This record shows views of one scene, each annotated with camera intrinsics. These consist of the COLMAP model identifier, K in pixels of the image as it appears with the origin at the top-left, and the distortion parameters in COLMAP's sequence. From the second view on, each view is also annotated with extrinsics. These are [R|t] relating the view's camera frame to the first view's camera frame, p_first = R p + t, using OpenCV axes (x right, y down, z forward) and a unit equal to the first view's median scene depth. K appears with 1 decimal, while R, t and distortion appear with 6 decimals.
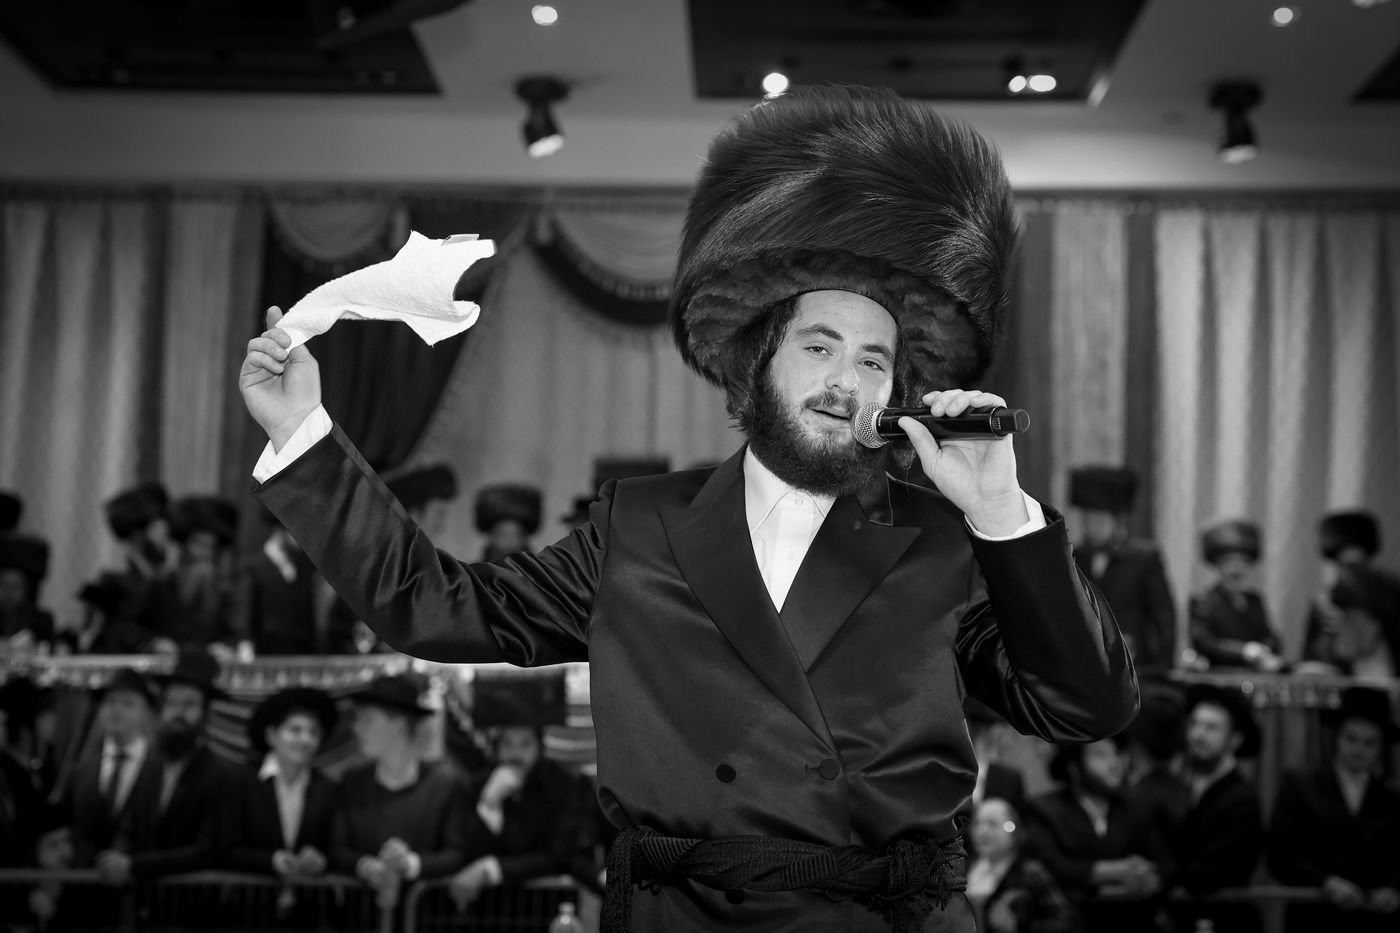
lens RADIAL K [[2448.3, 0, 698.3], [0, 2448.3, 461.9], [0, 0, 1]] dist [0.063399, 0.000000]
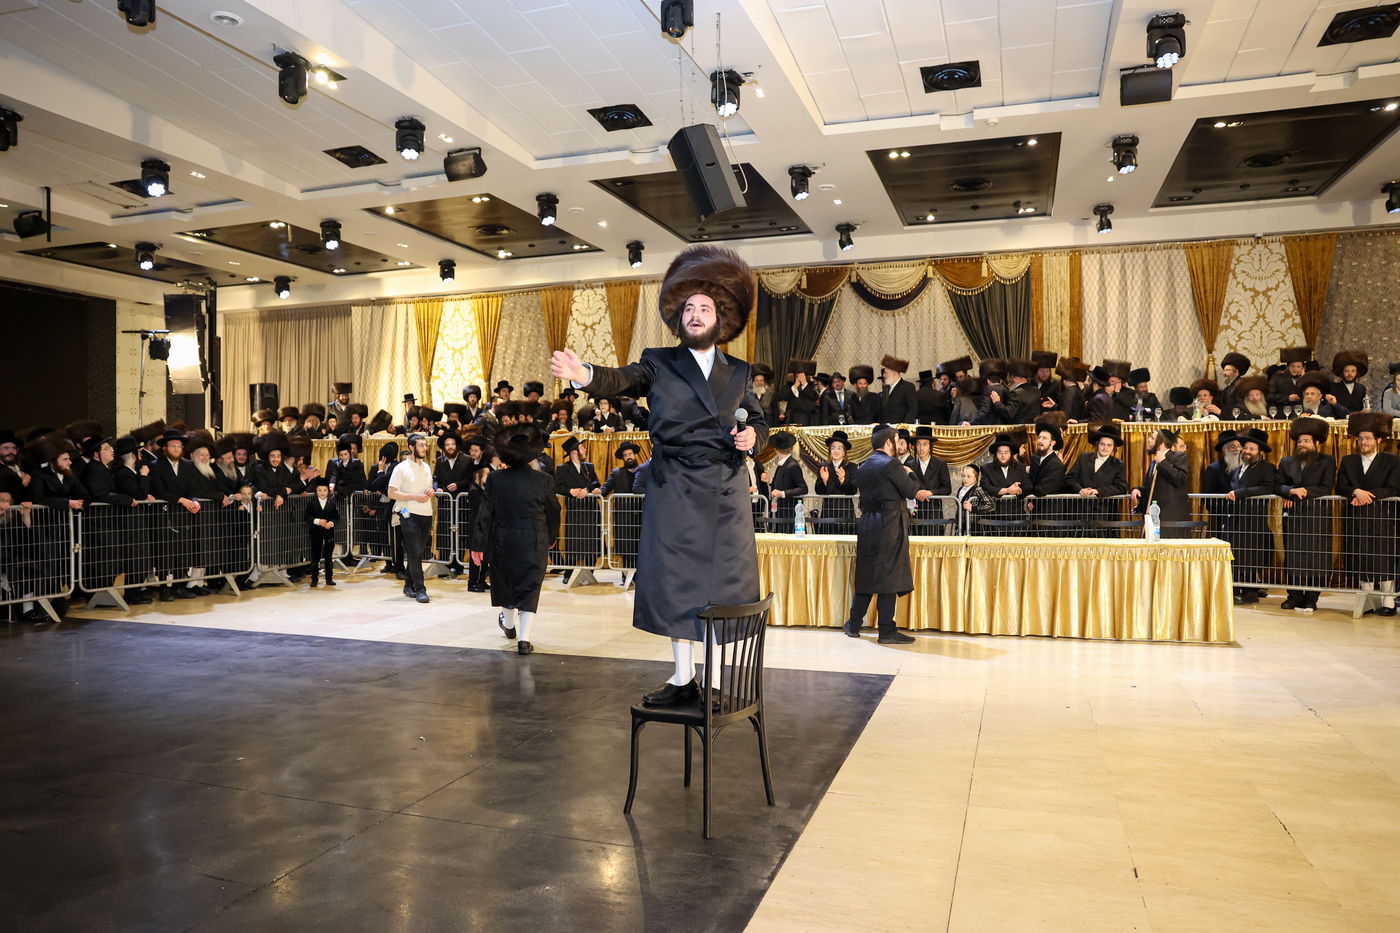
lens RADIAL K [[944.0, 0, 692.8], [0, 944.0, 458.9], [0, 0, 1]] dist [-0.108055, 0.082468]
pose [[0.917981, 0.001168, -0.396623, 0.204676], [0.036483, 0.995508, 0.087371, 0.016415], [0.394943, -0.094675, 0.913814, -0.109281]]
